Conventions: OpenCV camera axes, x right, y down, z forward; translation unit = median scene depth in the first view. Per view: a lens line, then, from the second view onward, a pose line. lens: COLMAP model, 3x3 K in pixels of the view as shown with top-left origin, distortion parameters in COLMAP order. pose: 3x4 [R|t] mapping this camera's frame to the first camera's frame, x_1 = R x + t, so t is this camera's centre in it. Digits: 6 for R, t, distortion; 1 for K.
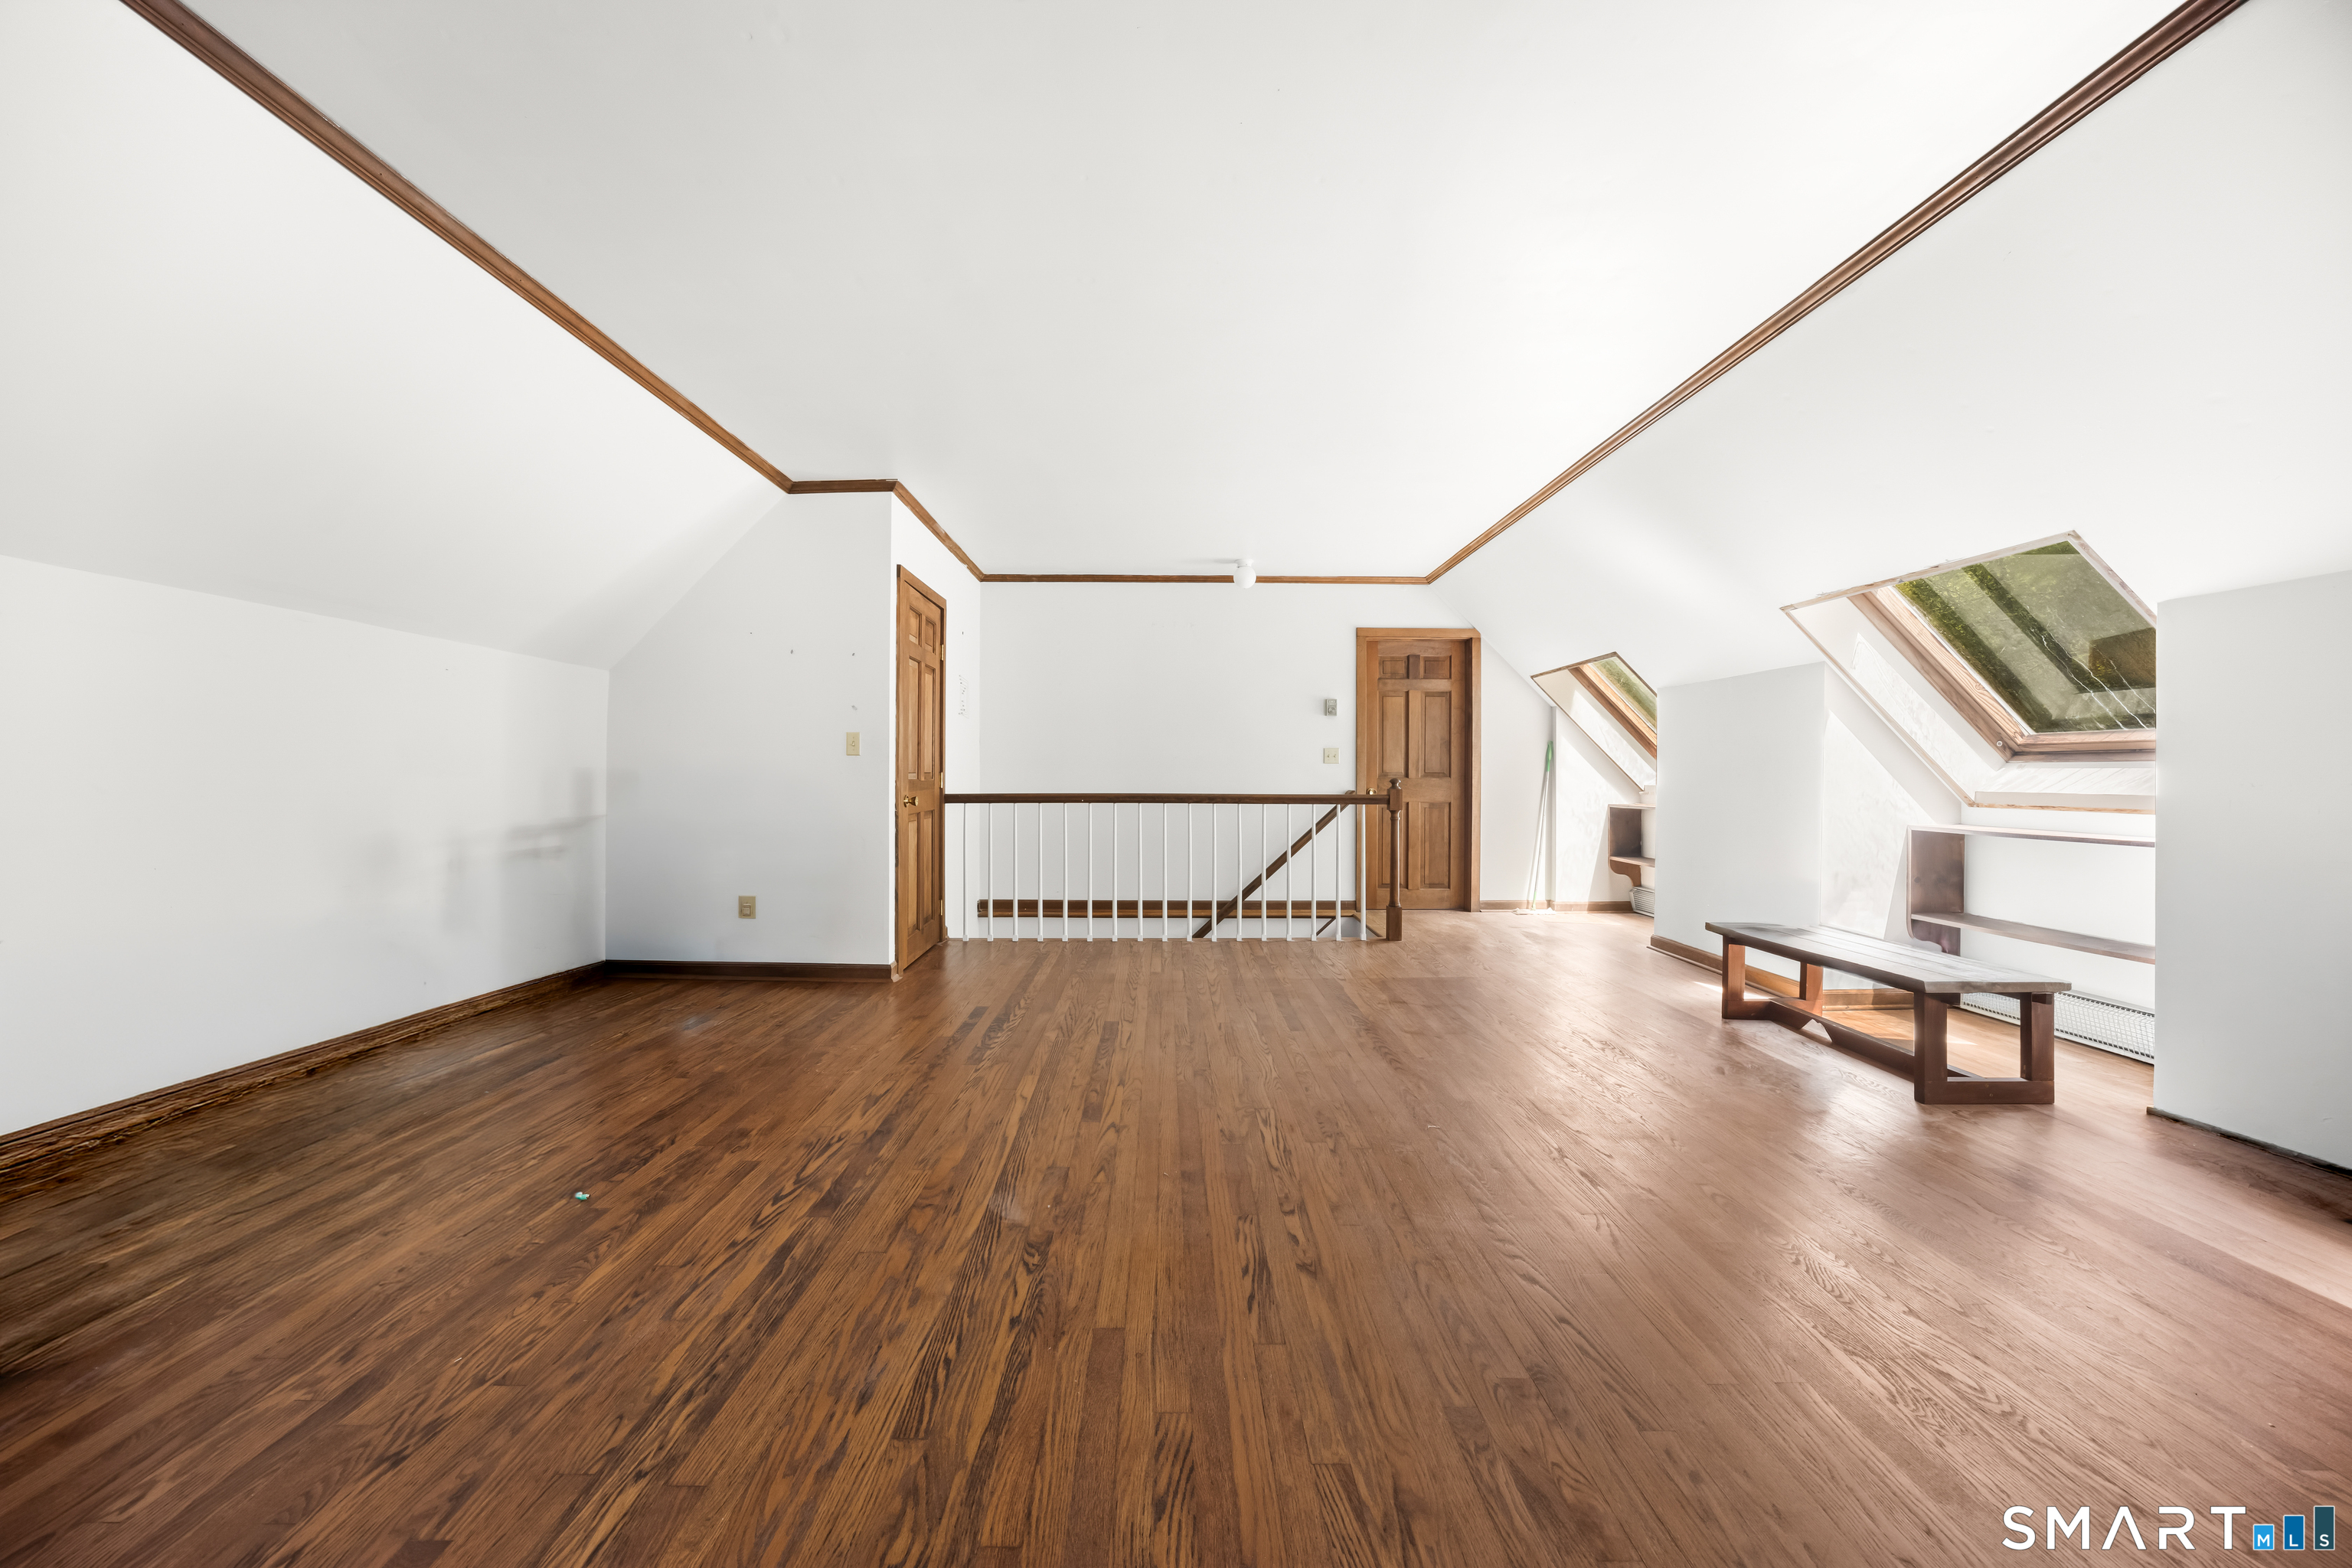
lens RADIAL K [[862.1, 0, 1176.0], [0, 862.1, 784.0], [0, 0, 1]] dist [-0.022894, 0.000187]
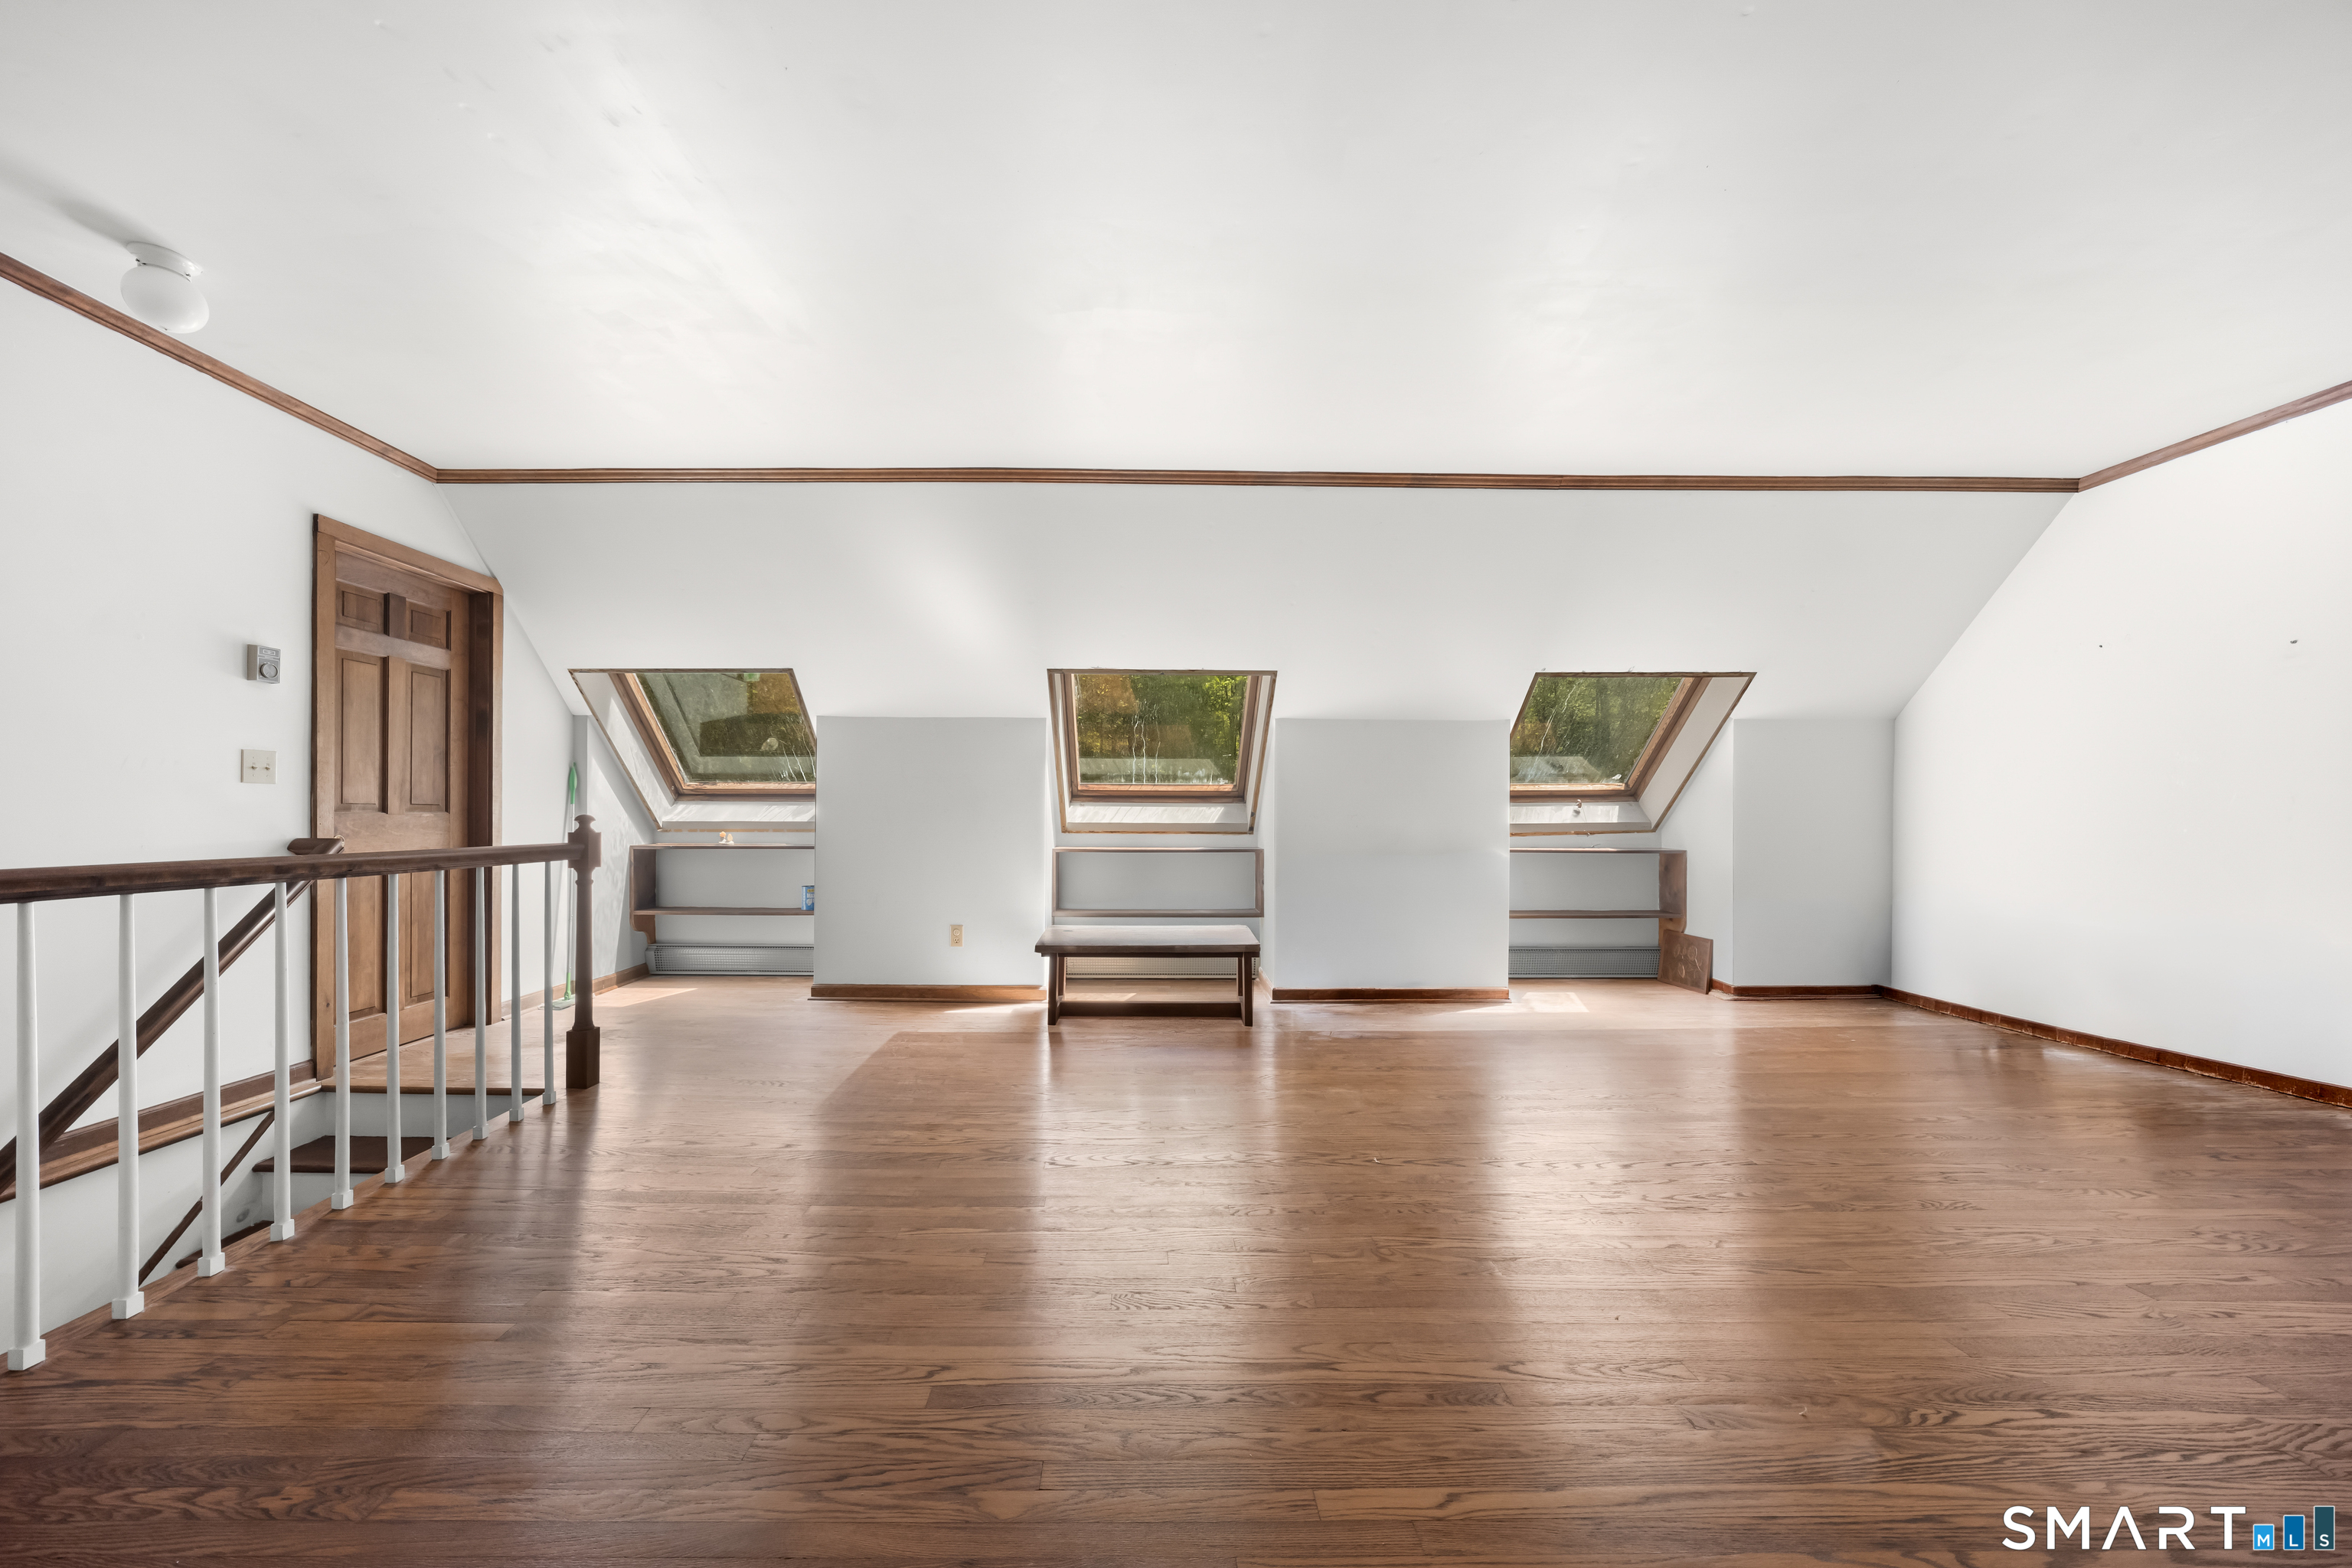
lens RADIAL K [[848.5, 0, 1170.9], [0, 848.5, 830.4], [0, 0, 1]] dist [-0.013123, -0.000030]
pose [[-0.013324, -0.007041, 0.999886, -0.275551], [0.002860, 0.999971, 0.007080, 0.000919], [-0.999907, 0.002954, -0.013303, 0.508750]]
